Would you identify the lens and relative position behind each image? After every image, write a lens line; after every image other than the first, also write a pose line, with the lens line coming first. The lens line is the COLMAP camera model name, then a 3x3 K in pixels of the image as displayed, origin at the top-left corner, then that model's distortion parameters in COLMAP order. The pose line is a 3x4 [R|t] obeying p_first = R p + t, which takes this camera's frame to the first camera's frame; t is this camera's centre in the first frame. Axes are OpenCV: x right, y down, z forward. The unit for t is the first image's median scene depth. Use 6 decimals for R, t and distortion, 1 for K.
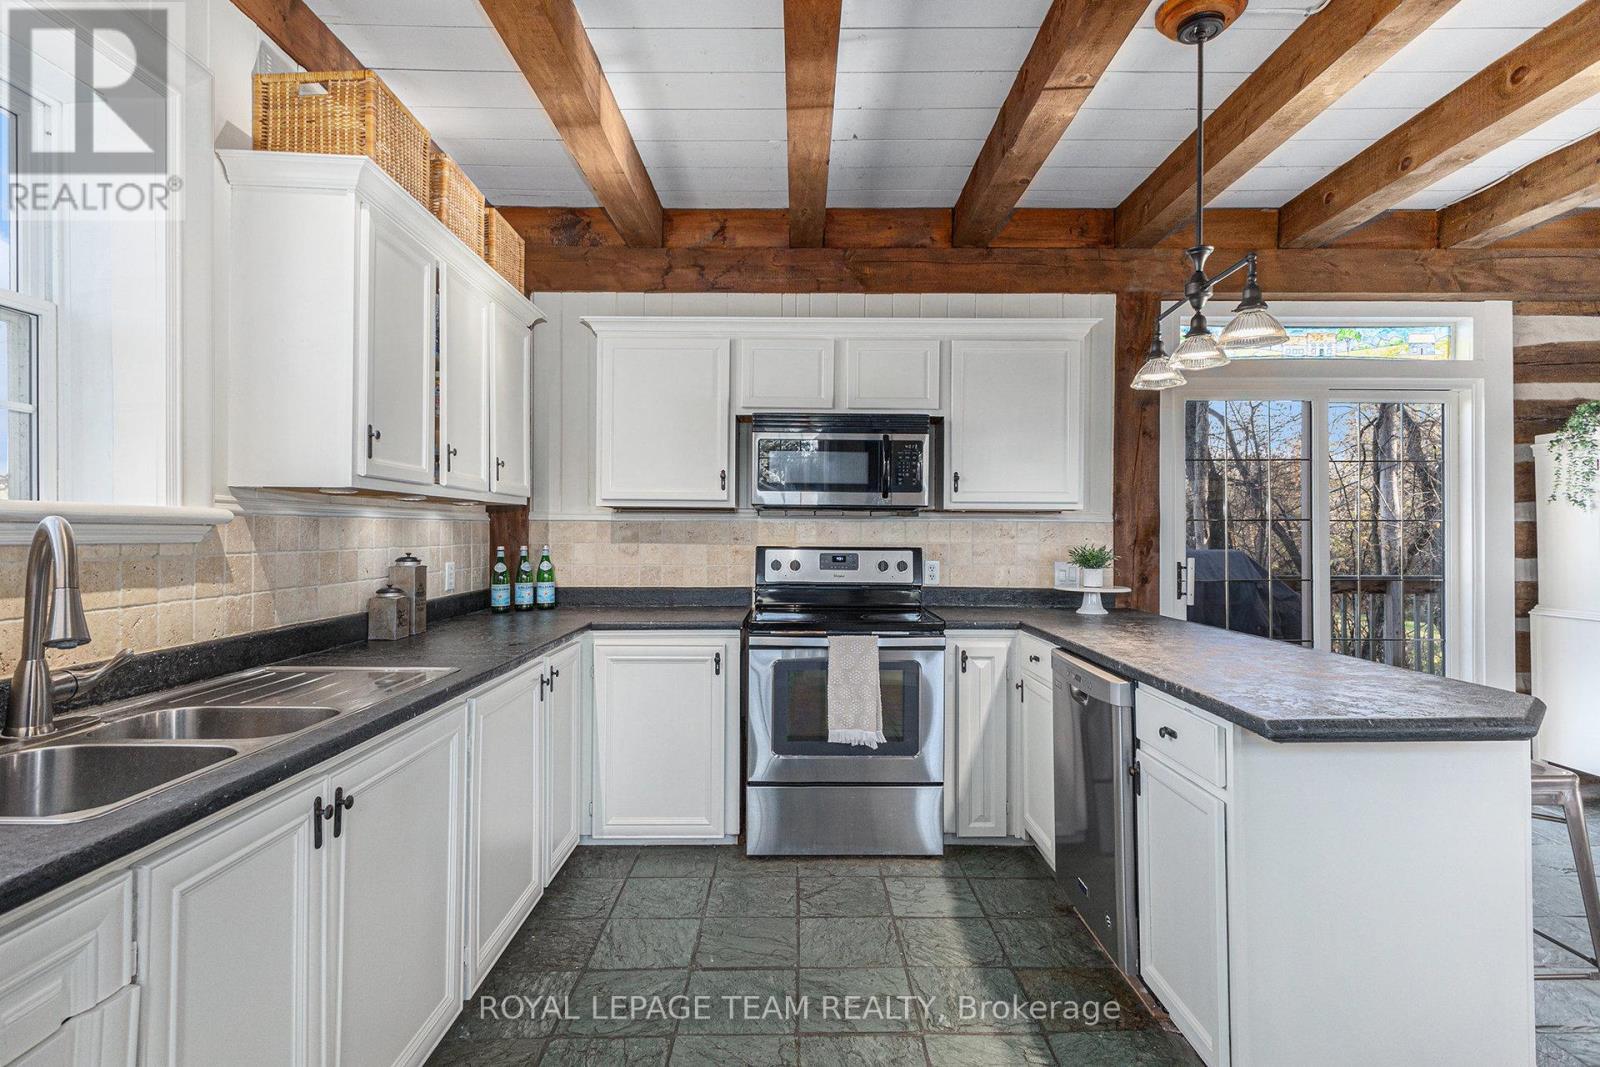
lens RADIAL K [[828.4, 0, 799.5], [0, 828.4, 525.8], [0, 0, 1]] dist [0.016792, -0.004606]
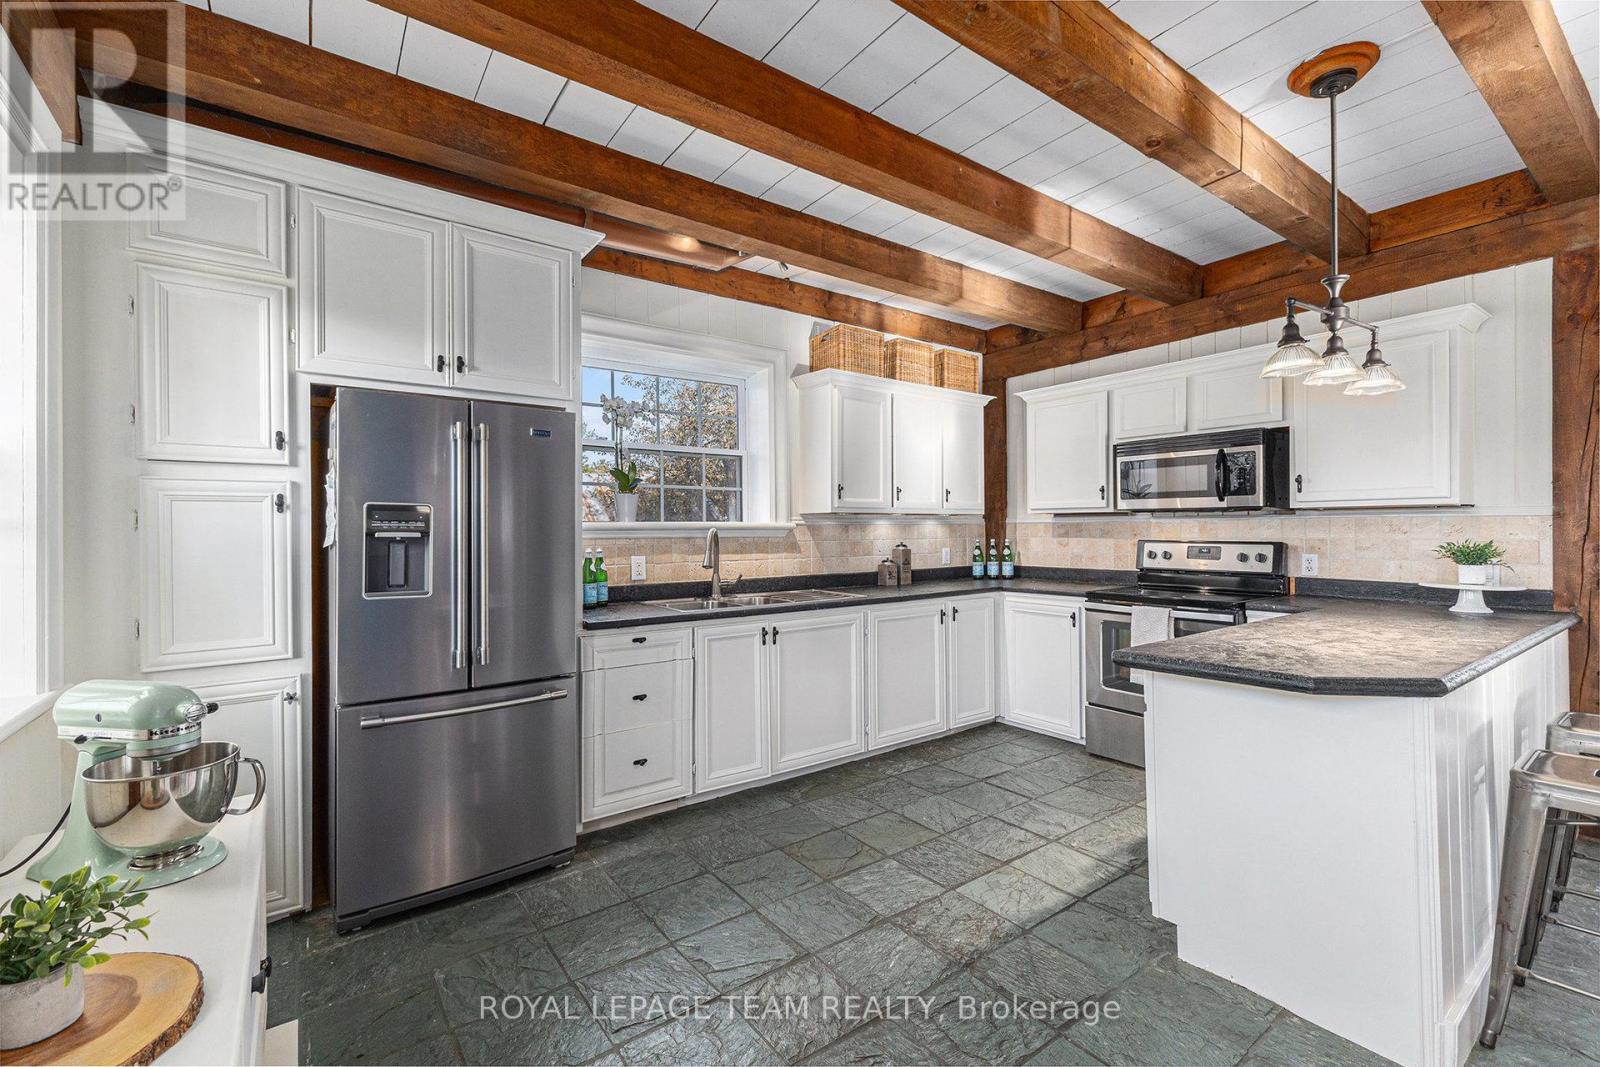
lens RADIAL K [[709.7, 0, 791.4], [0, 709.7, 528.7], [0, 0, 1]] dist [0.010400, -0.002766]
pose [[0.565140, -0.009353, -0.824942, 0.604067], [0.014983, 0.999887, -0.001072, -0.000984], [0.824859, -0.011754, 0.565216, -0.114267]]
